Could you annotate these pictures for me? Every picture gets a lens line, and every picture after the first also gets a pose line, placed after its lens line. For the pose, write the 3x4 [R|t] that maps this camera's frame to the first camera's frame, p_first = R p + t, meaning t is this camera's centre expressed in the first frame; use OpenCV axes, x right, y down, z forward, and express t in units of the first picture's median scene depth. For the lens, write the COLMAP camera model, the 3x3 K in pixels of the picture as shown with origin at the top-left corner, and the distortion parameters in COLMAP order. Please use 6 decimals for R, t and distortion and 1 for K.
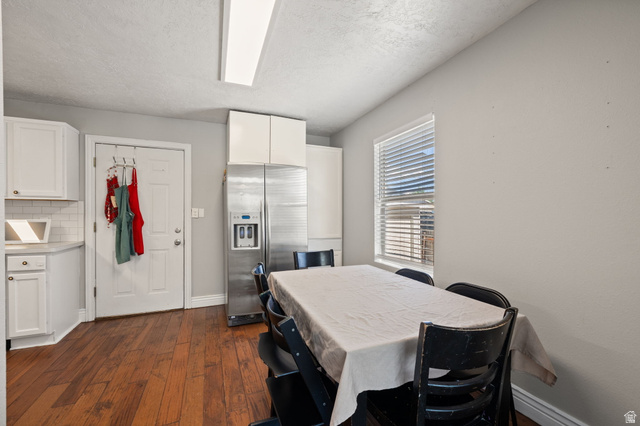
lens RADIAL K [[271.0, 0, 319.9], [0, 271.0, 216.5], [0, 0, 1]] dist [0.001883, 0.000853]
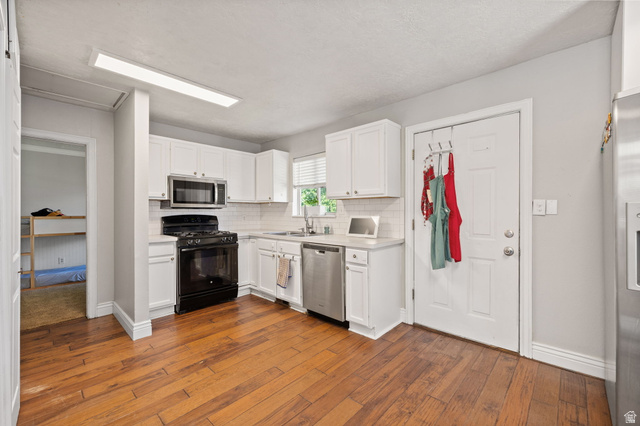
lens RADIAL K [[271.0, 0, 319.0], [0, 271.0, 214.6], [0, 0, 1]] dist [0.001883, 0.000853]
pose [[0.418281, 0.004968, -0.908304, -0.121851], [0.001360, 0.999980, 0.006096, -0.001009], [0.908317, -0.003786, 0.418266, 0.320755]]
